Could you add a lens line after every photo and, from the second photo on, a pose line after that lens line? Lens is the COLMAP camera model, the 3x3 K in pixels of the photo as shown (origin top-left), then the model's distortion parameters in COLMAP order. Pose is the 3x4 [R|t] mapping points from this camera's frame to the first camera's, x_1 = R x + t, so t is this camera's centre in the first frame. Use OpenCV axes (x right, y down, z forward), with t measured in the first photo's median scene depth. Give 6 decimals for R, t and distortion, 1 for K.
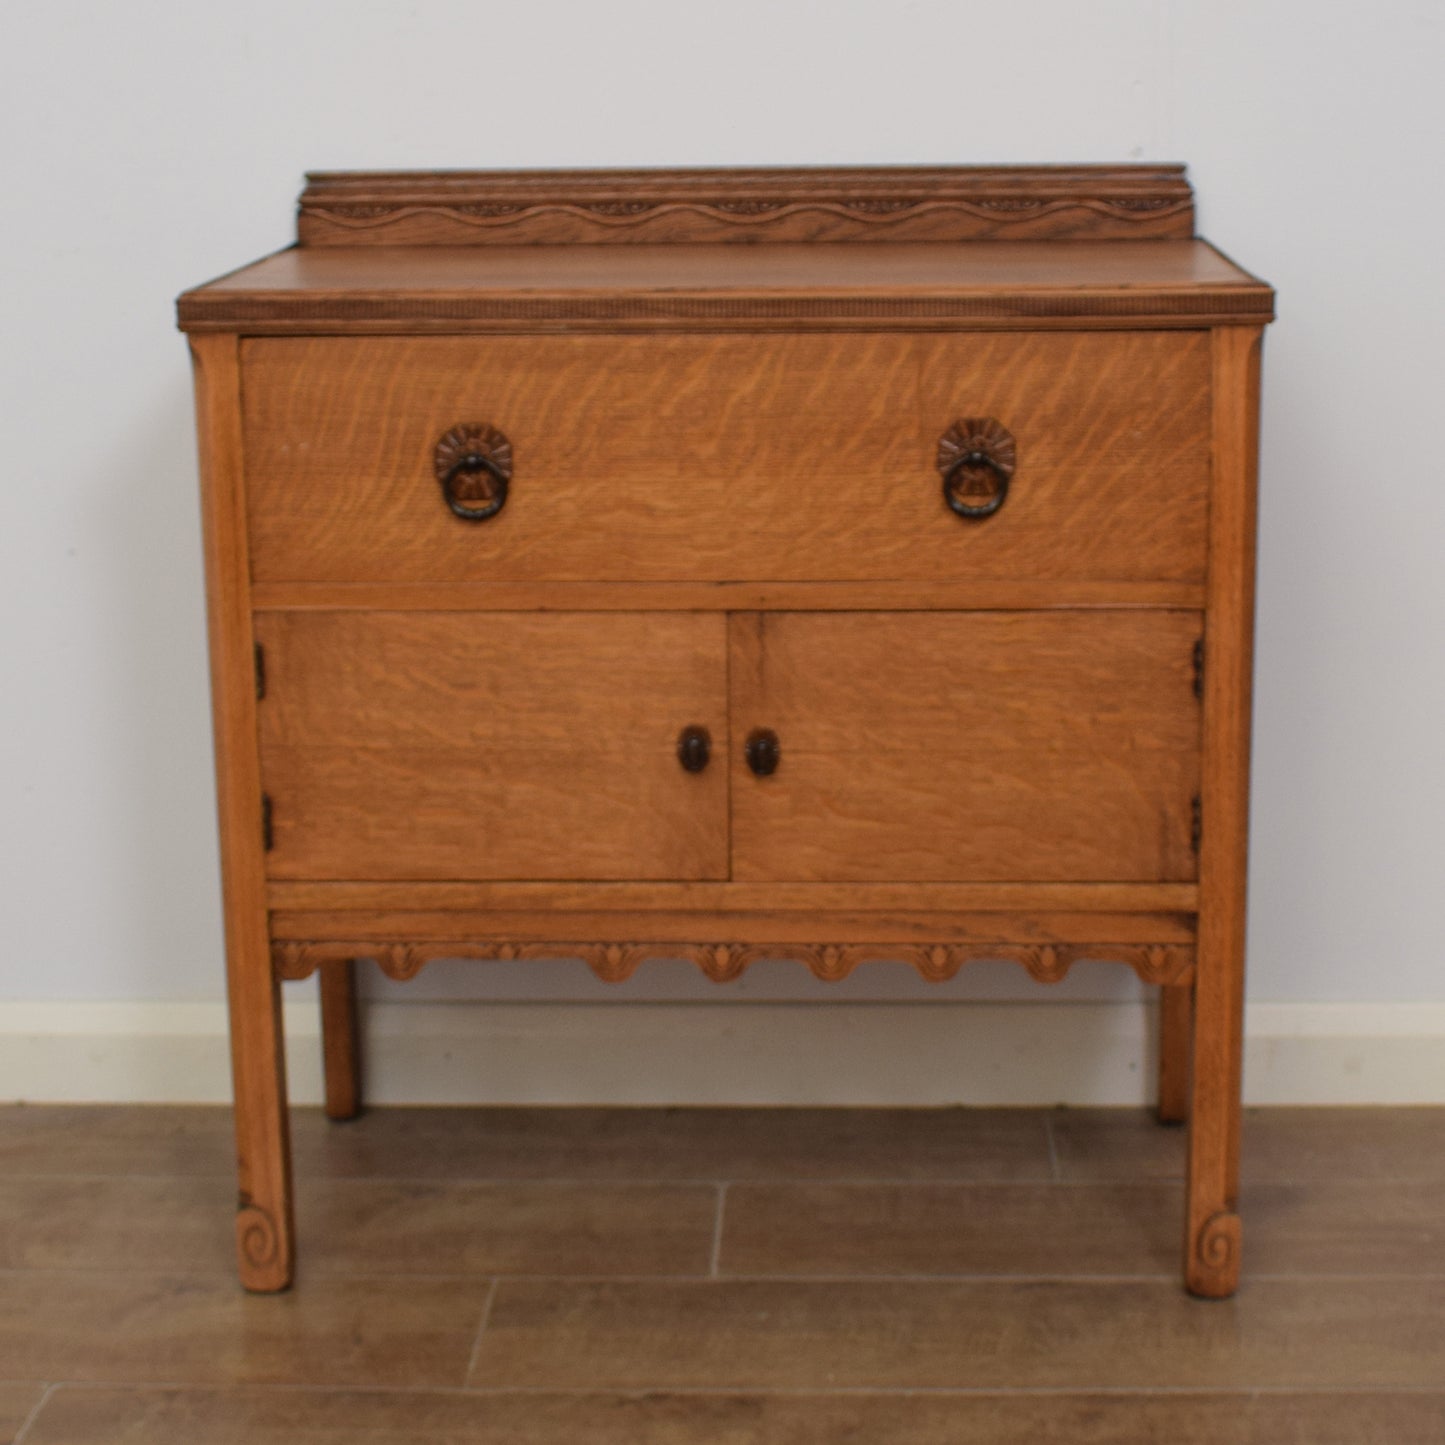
lens RADIAL K [[3032.3, 0, 783.1], [0, 3032.3, 711.1], [0, 0, 1]] dist [-0.080947, 0.000000]
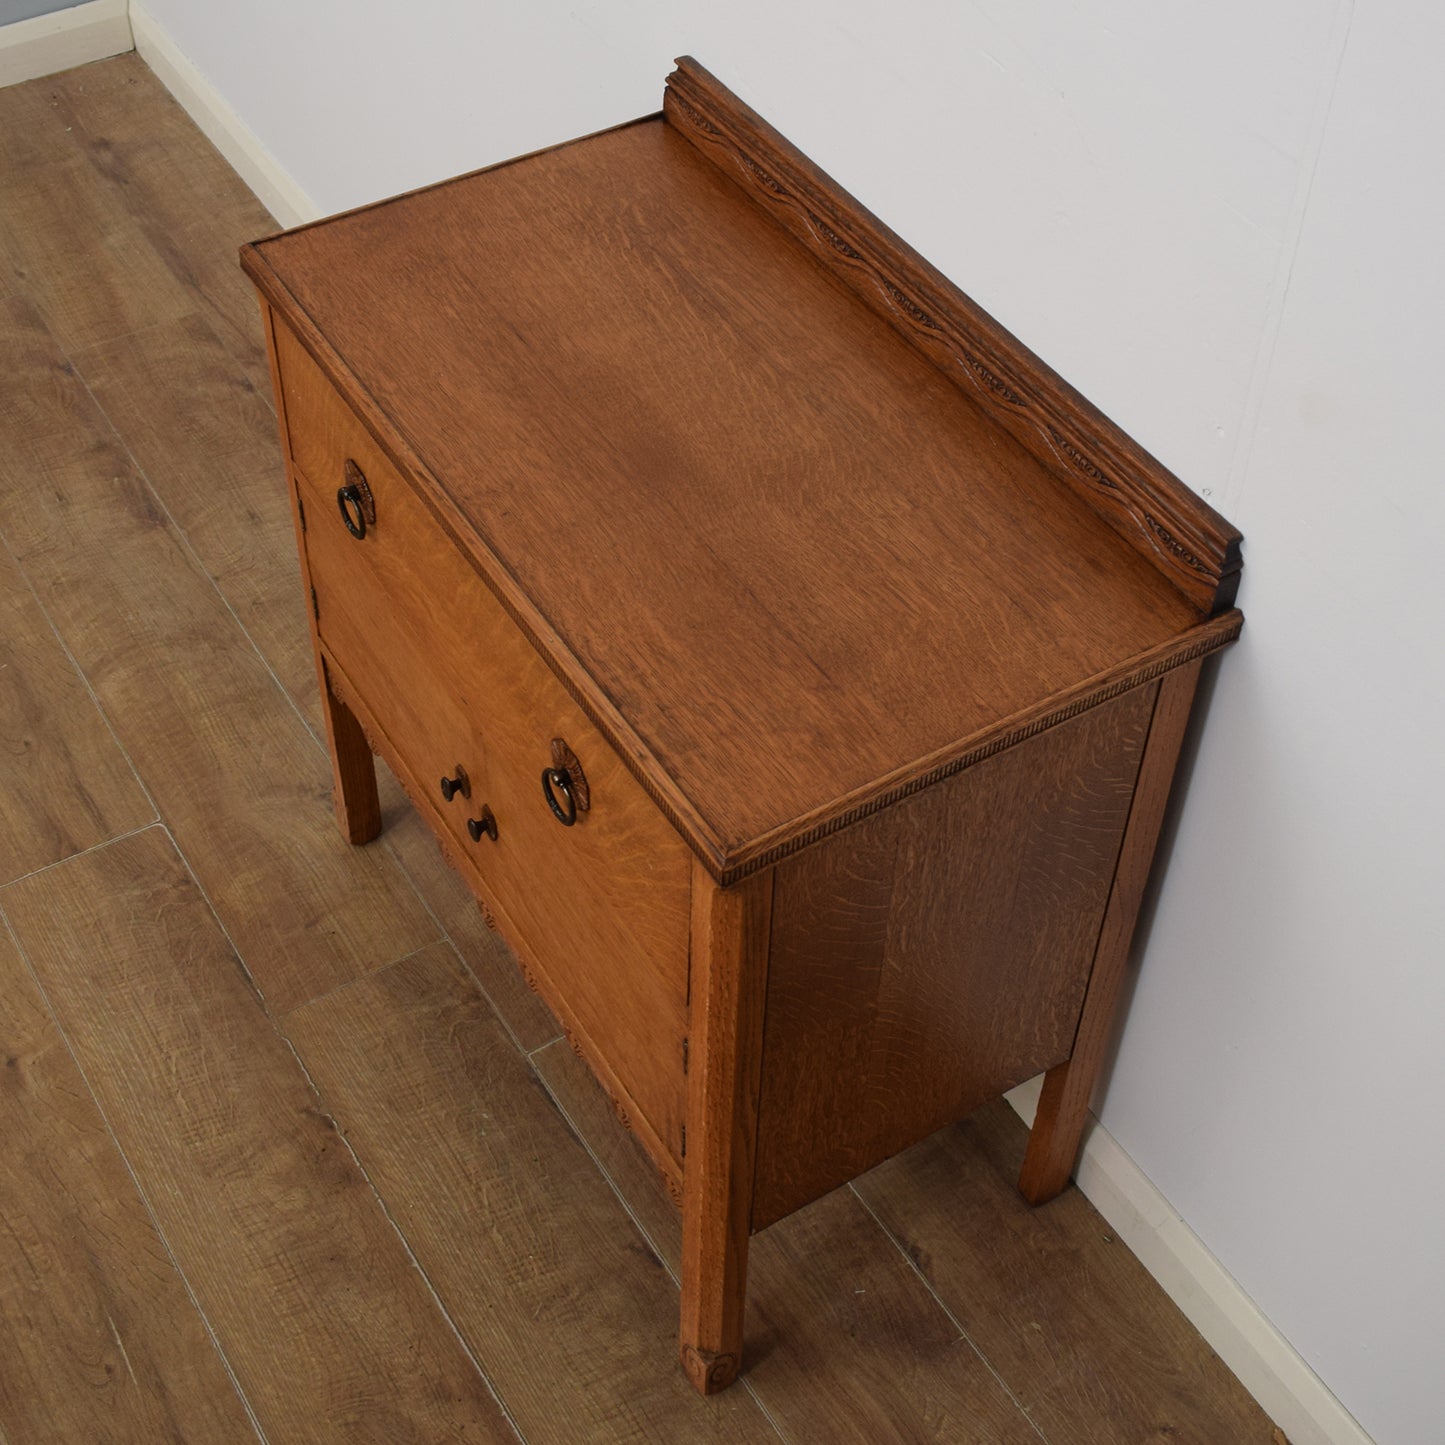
lens RADIAL K [[2199.2, 0, 705.6], [0, 2199.2, 602.5], [0, 0, 1]] dist [-0.095182, 0.000000]
pose [[0.547602, 0.599852, -0.583361, 0.472582], [-0.215928, 0.774876, 0.594090, -0.562147], [0.808398, -0.199361, 0.553848, 0.622660]]
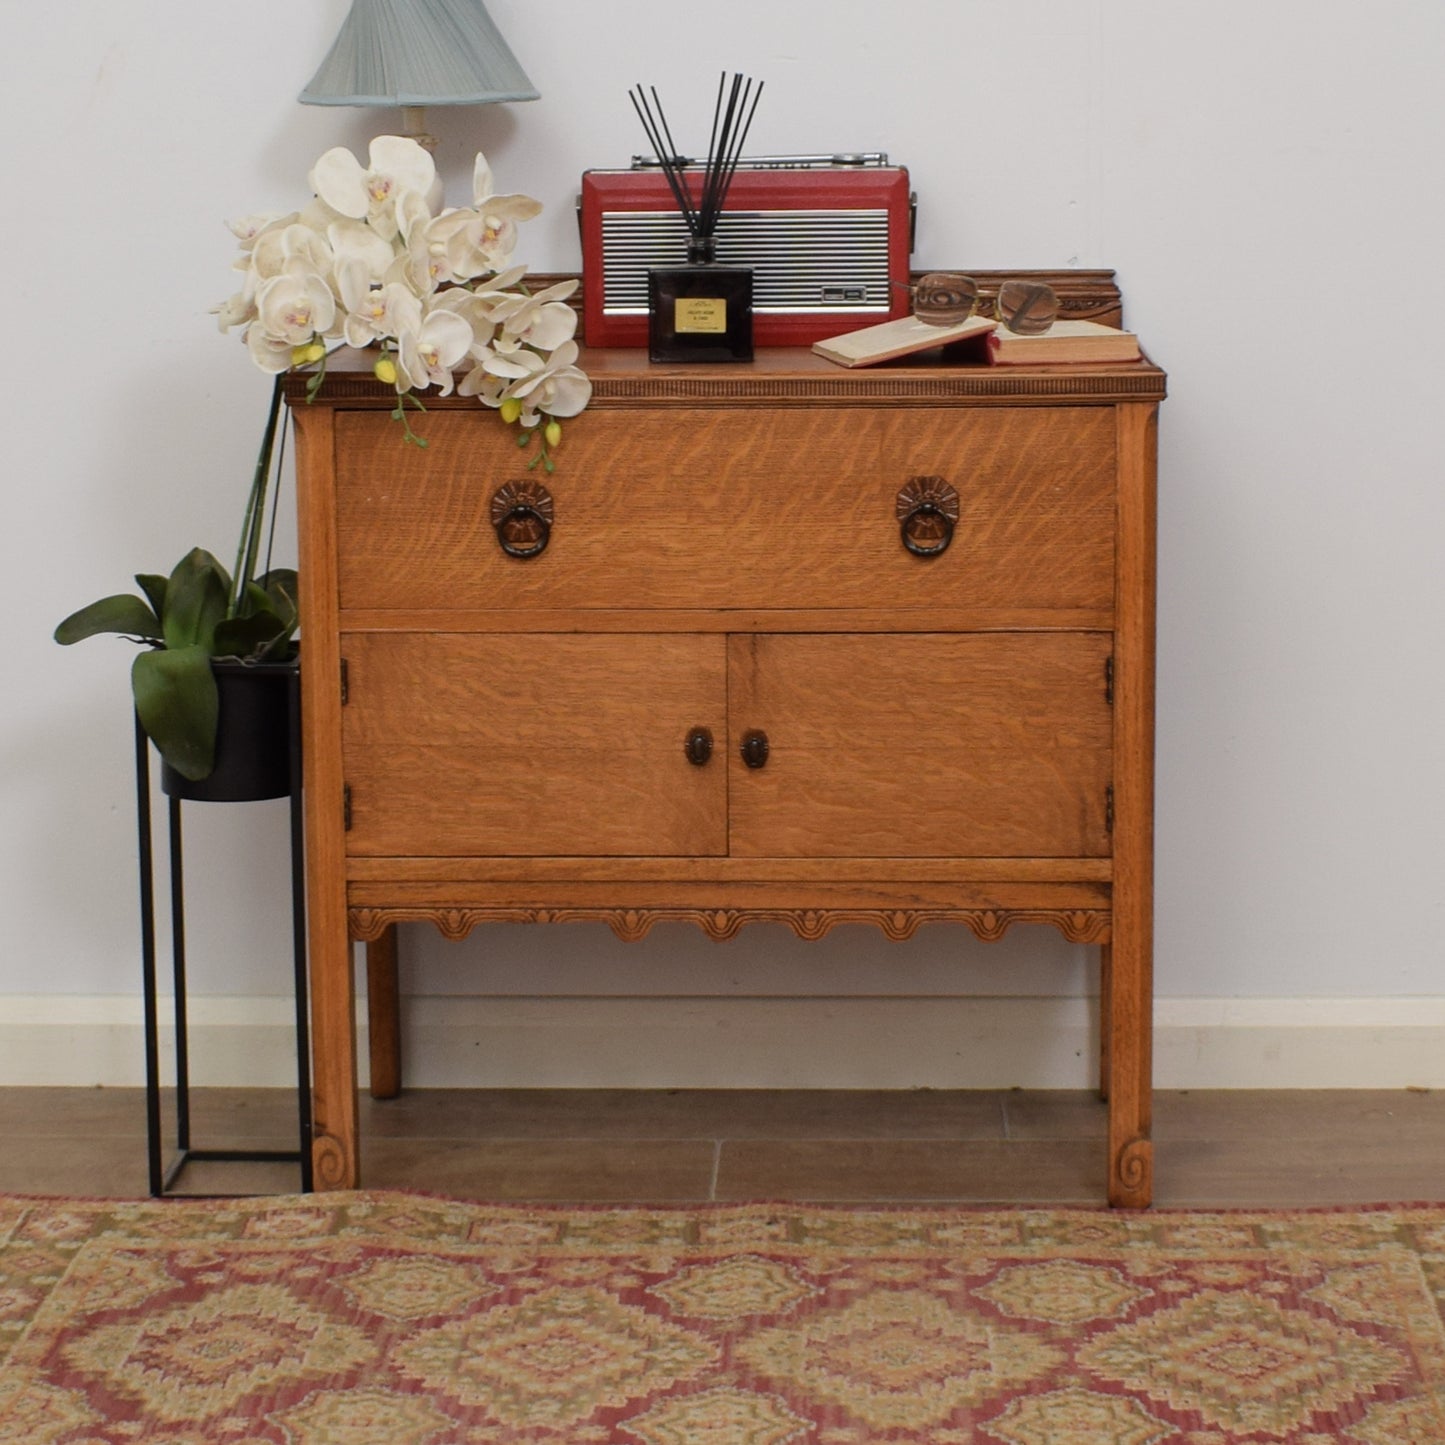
lens RADIAL K [[3773.9, 0, 778.2], [0, 3773.9, 634.8], [0, 0, 1]] dist [-0.073957, 0.000000]
pose [[0.999997, 0.002170, -0.000656, 0.003624], [-0.002214, 0.997080, -0.076336, 0.083924], [0.000489, 0.076338, 0.997082, -0.523131]]
